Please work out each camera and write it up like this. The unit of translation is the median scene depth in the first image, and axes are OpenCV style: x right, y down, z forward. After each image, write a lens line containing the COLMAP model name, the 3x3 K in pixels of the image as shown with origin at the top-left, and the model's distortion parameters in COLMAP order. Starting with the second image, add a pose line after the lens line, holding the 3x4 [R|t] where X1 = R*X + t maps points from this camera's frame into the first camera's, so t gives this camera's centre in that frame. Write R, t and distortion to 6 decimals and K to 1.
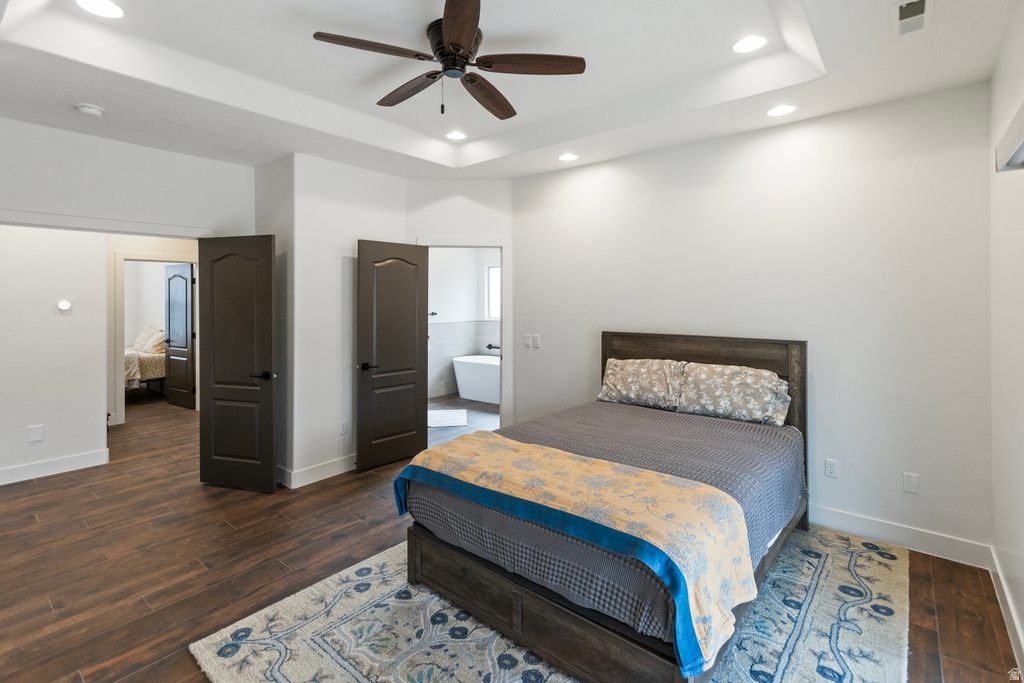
lens RADIAL K [[476.9, 0, 512.7], [0, 476.9, 292.1], [0, 0, 1]] dist [0.000076, 0.000056]
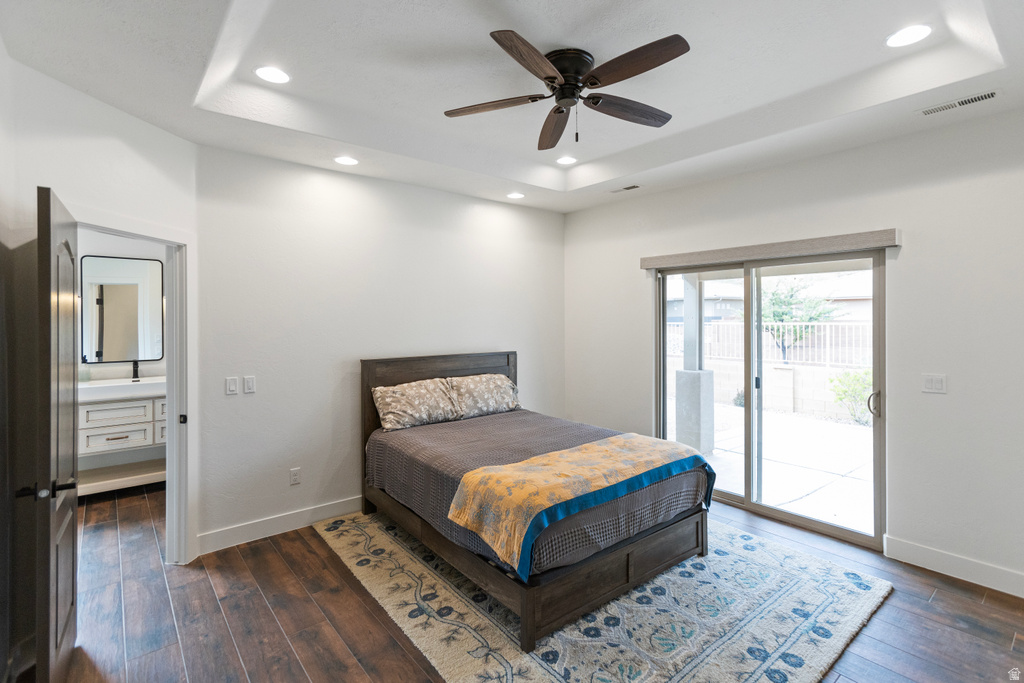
lens RADIAL K [[486.4, 0, 511.7], [0, 486.4, 318.1], [0, 0, 1]] dist [0.003898, 0.000161]
pose [[0.186991, 0.008101, 0.982328, -1.074344], [-0.010520, 0.999925, -0.006243, 0.006585], [-0.982305, -0.009167, 0.187062, 0.851044]]
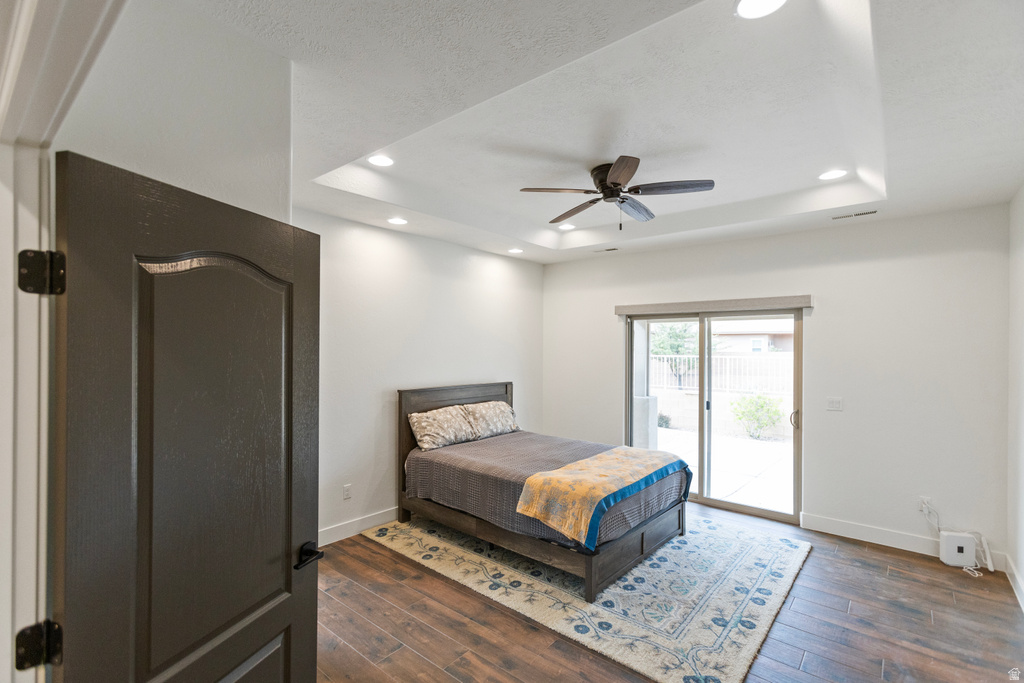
lens RADIAL K [[474.4, 0, 501.0], [0, 474.4, 345.3], [0, 0, 1]] dist [0.000342, 0.000243]
pose [[0.015260, 0.012137, 0.999810, -1.383006], [-0.017507, 0.999776, -0.011869, -0.016216], [-0.999730, -0.017323, 0.015469, 1.194298]]
